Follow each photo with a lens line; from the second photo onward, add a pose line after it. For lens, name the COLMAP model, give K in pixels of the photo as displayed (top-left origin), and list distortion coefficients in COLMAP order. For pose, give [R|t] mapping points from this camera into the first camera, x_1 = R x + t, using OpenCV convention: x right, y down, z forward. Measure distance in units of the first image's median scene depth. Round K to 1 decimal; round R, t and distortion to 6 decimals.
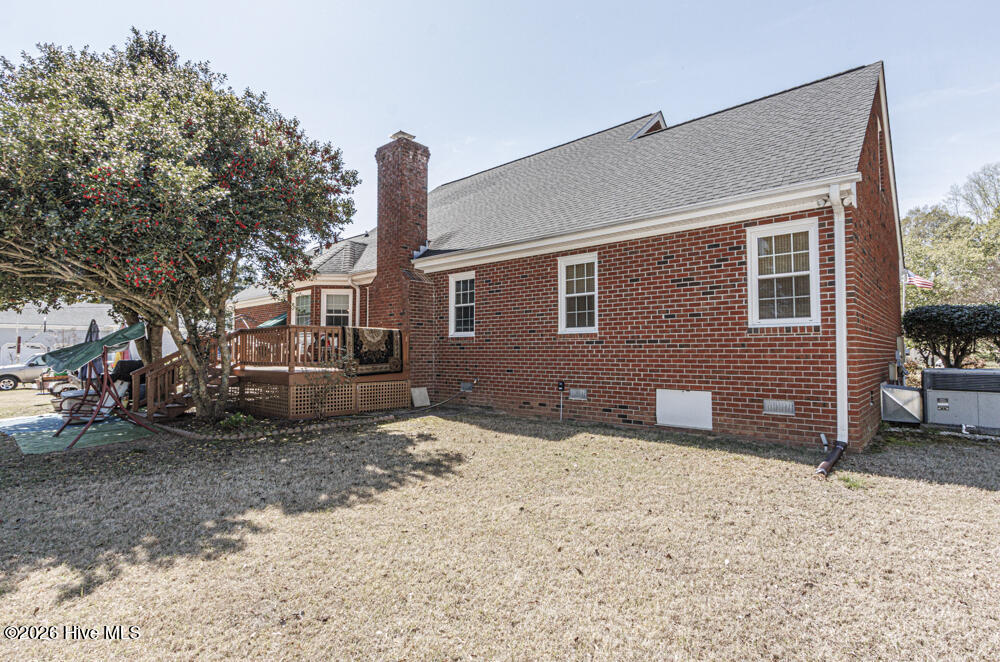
lens RADIAL K [[507.1, 0, 499.9], [0, 507.1, 330.4], [0, 0, 1]] dist [-0.005898, -0.000985]
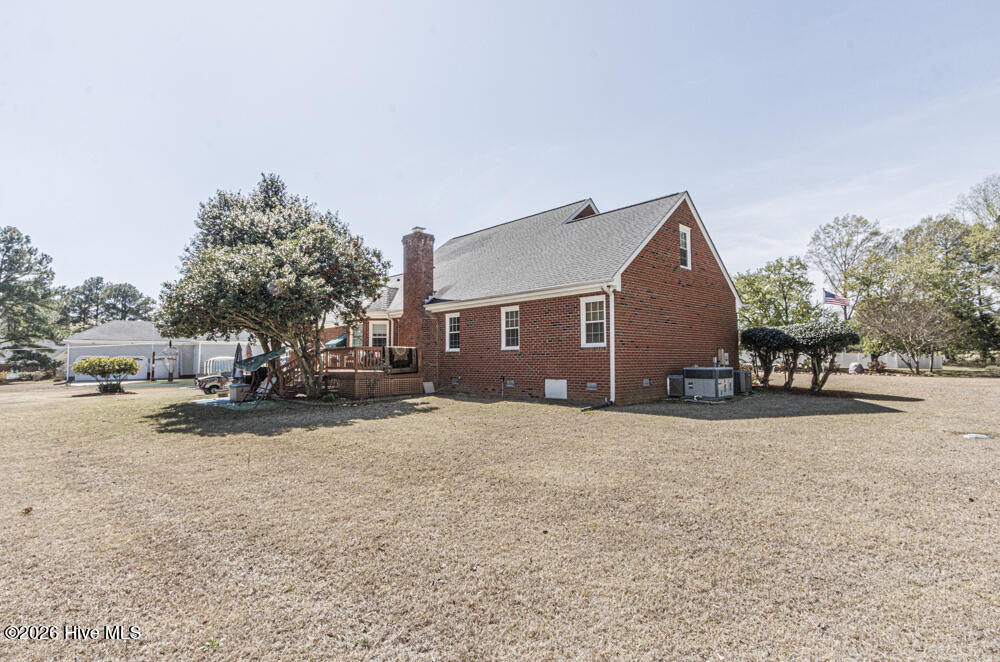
lens RADIAL K [[507.1, 0, 499.1], [0, 507.1, 332.0], [0, 0, 1]] dist [-0.005898, -0.000985]
pose [[0.997382, -0.012055, -0.071302, 0.214176], [0.011124, 0.999848, -0.013439, -0.029541], [0.071453, 0.012610, 0.997364, -0.717961]]
